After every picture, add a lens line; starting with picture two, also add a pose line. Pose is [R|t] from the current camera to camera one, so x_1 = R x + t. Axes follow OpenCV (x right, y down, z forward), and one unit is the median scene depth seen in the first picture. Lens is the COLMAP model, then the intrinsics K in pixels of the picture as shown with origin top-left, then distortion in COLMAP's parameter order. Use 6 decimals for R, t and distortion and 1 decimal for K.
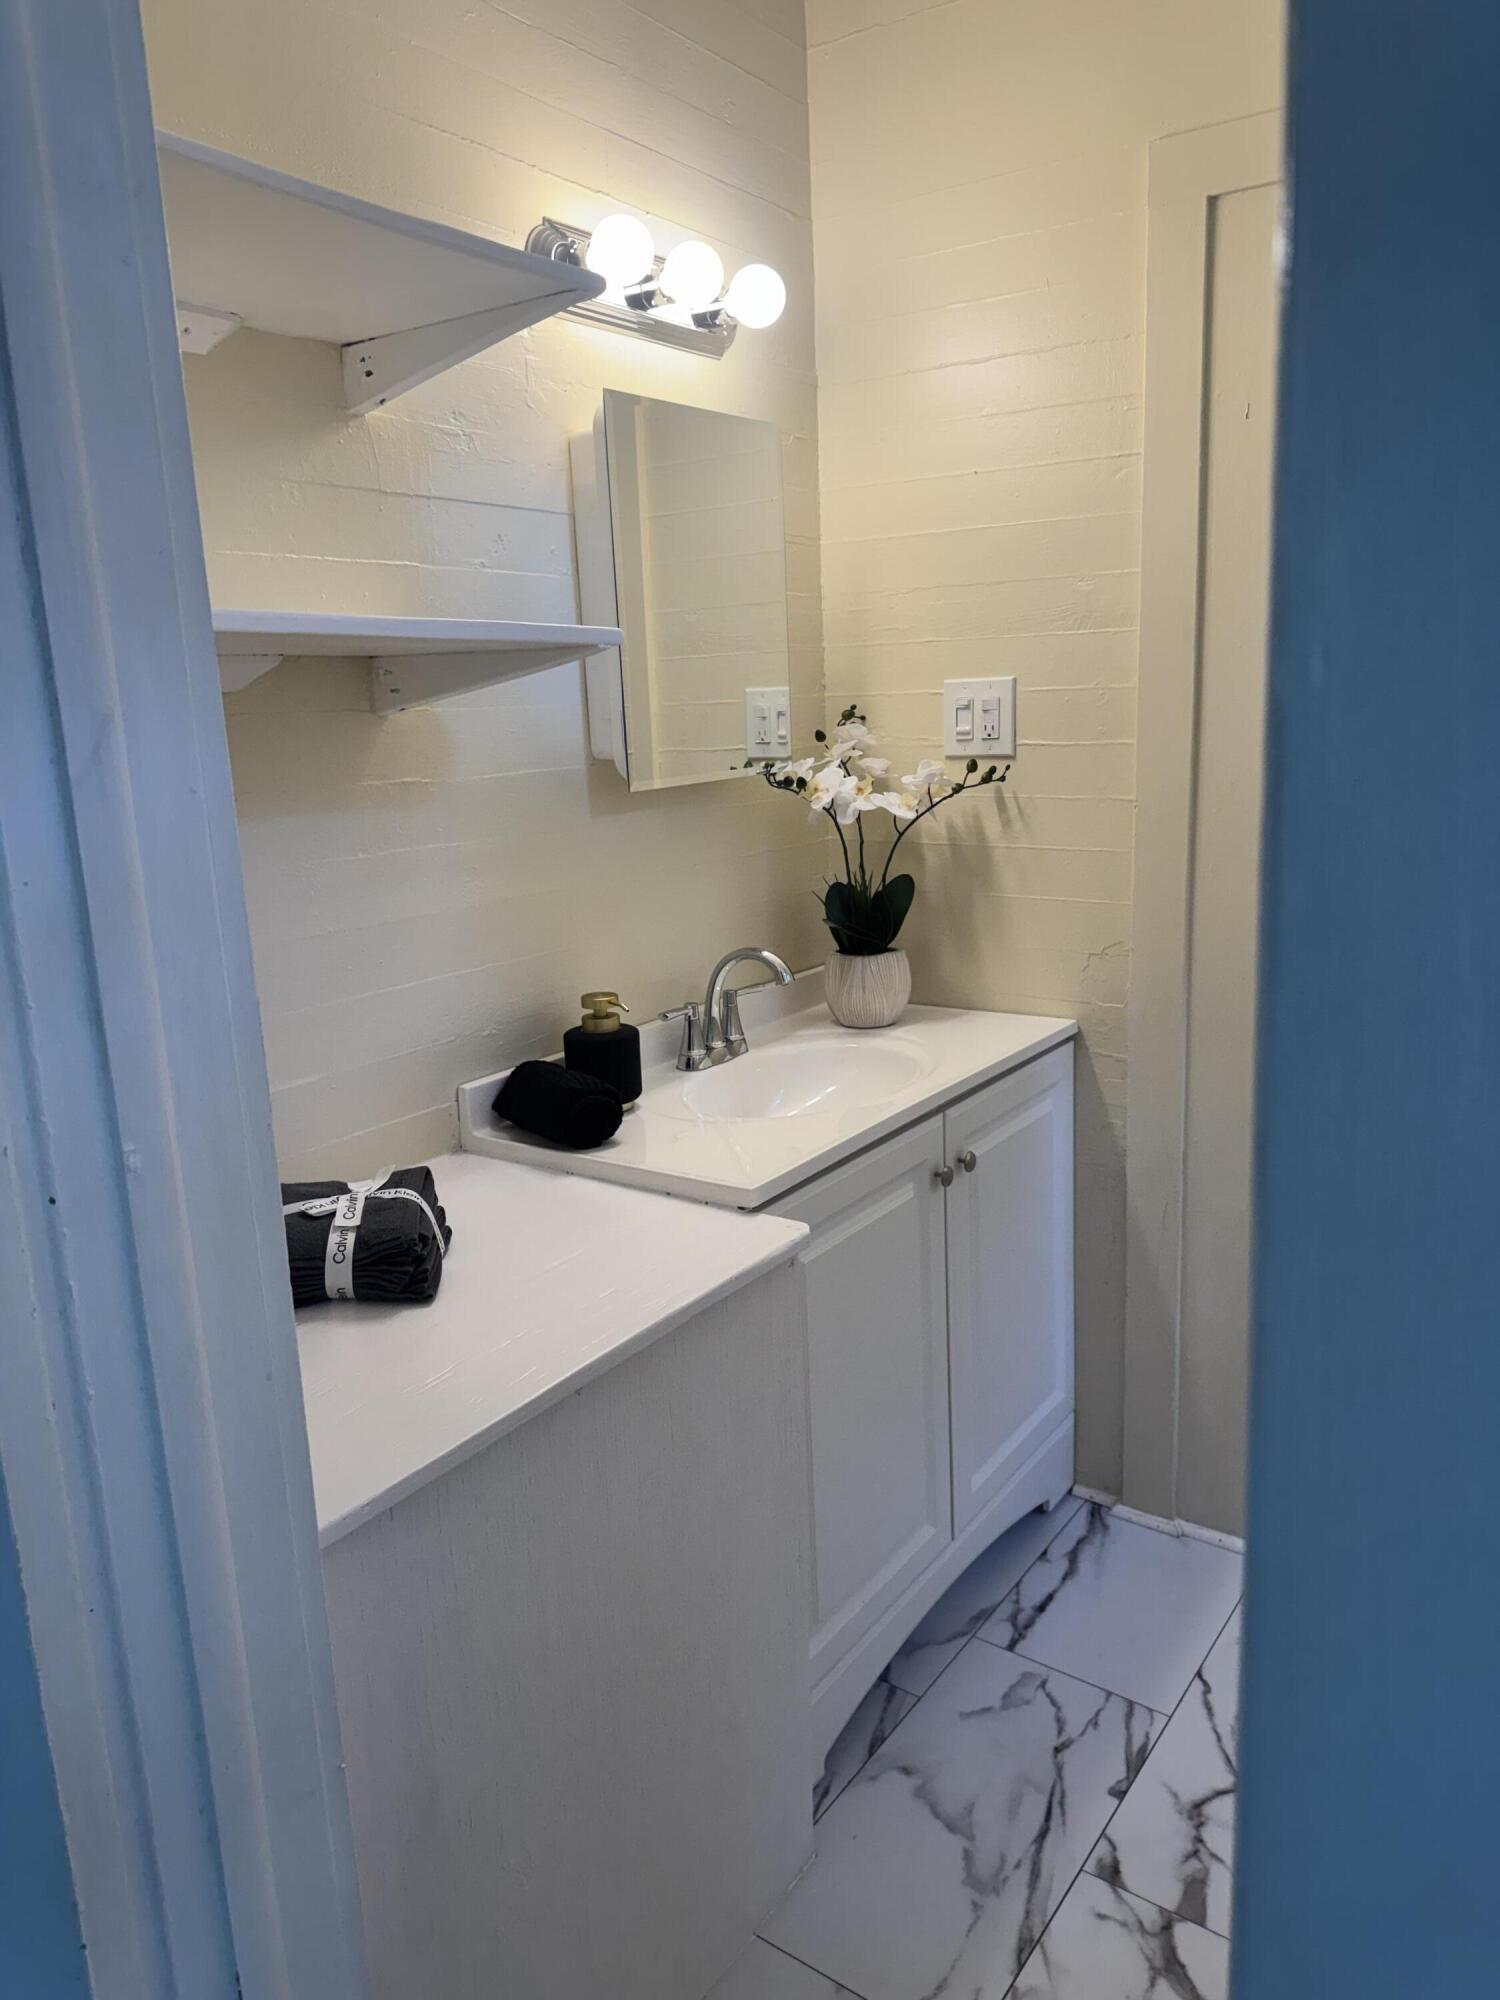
lens RADIAL K [[1410.2, 0, 750.0], [0, 1410.2, 1000.0], [0, 0, 1]] dist [0.075887, -0.127361]
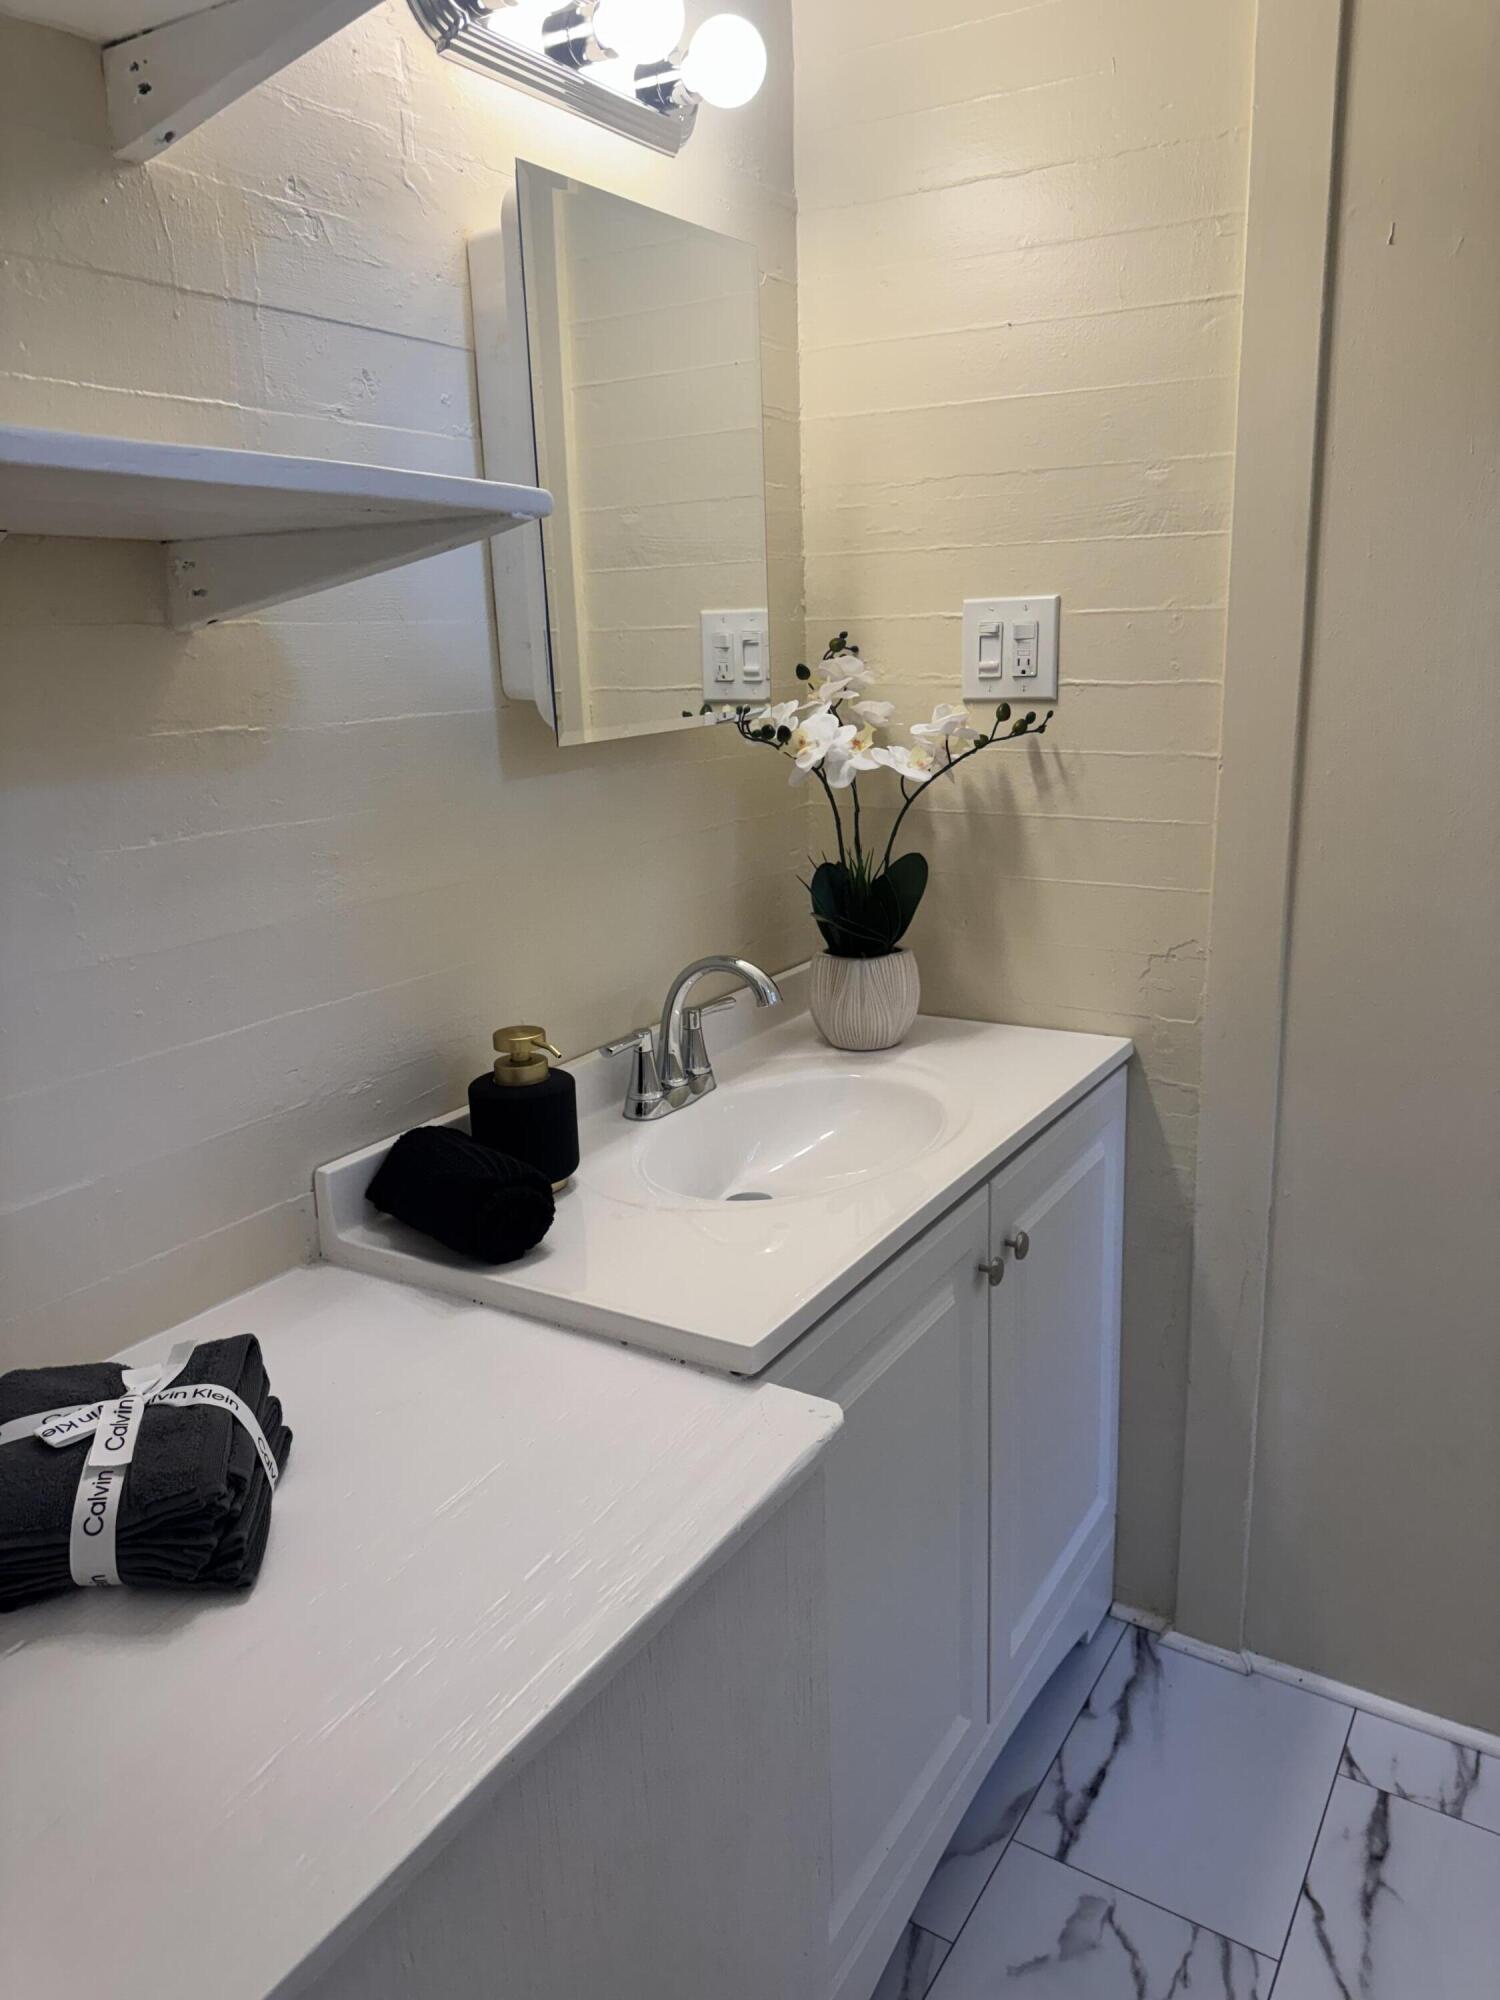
lens RADIAL K [[1410.2, 0, 750.0], [0, 1410.2, 1000.0], [0, 0, 1]] dist [0.075887, -0.127361]
pose [[0.998322, -0.006826, 0.057506, -0.027678], [0.004580, 0.999225, 0.039096, -0.042589], [-0.057728, -0.038767, 0.997579, 0.250100]]
